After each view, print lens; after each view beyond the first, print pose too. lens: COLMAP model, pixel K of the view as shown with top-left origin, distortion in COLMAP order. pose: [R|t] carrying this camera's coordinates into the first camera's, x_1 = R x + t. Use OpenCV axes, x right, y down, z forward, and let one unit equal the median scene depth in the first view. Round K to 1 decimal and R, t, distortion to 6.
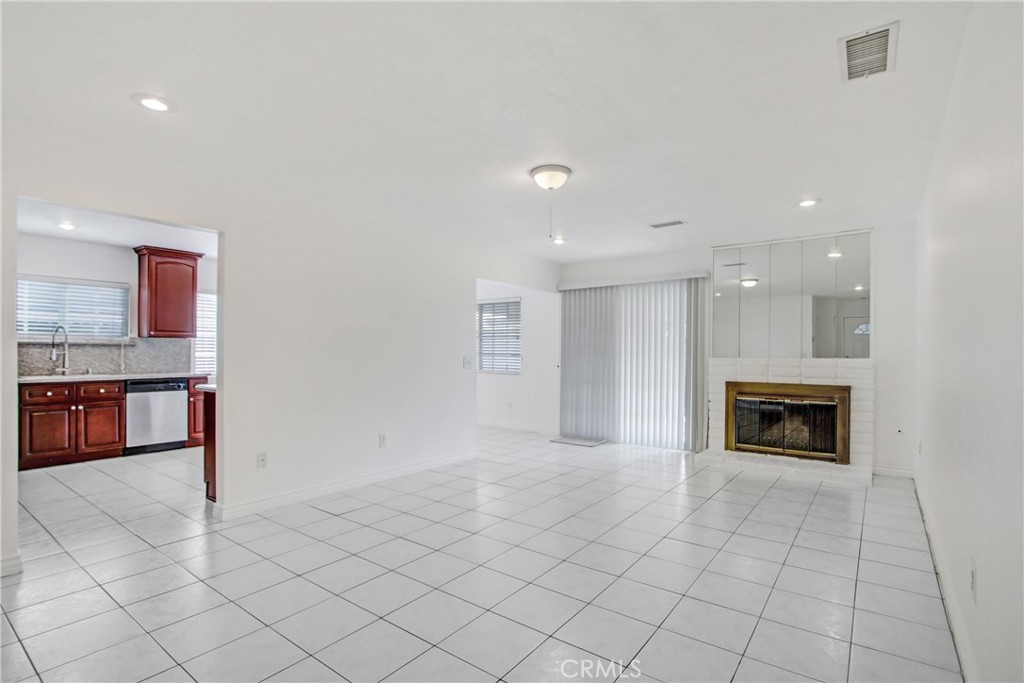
lens RADIAL K [[485.7, 0, 514.6], [0, 485.7, 345.3], [0, 0, 1]] dist [-0.011643, 0.001167]
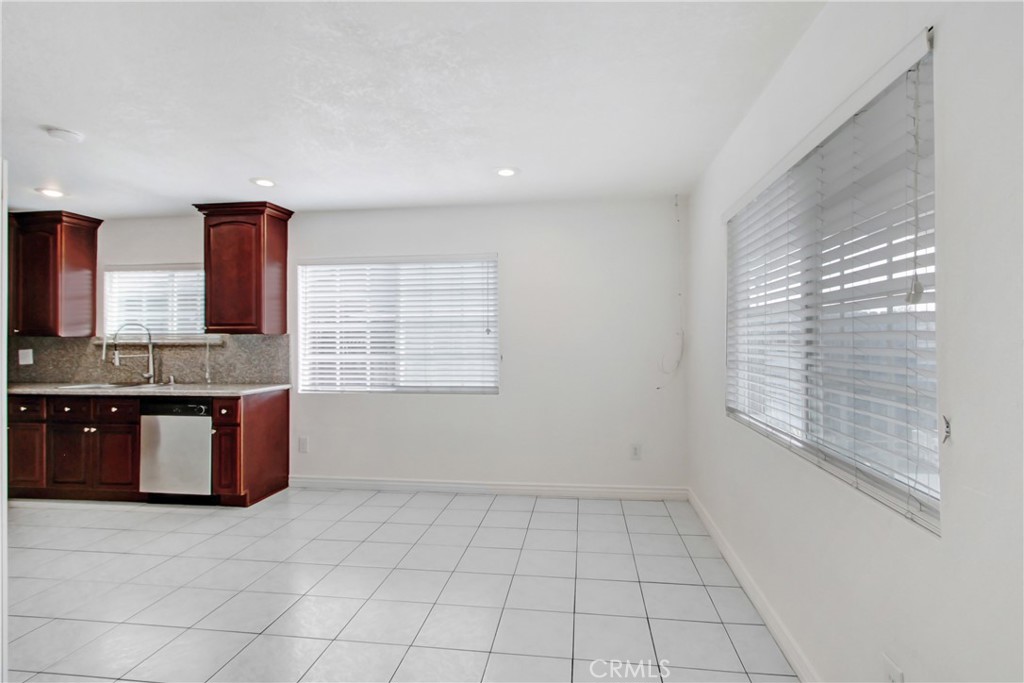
lens RADIAL K [[485.7, 0, 527.2], [0, 485.7, 336.4], [0, 0, 1]] dist [-0.011643, 0.001167]
pose [[0.495043, -0.014103, -0.868754, 0.085458], [0.015230, 0.999855, -0.007553, -0.001644], [0.868735, -0.009492, 0.495186, 1.095324]]
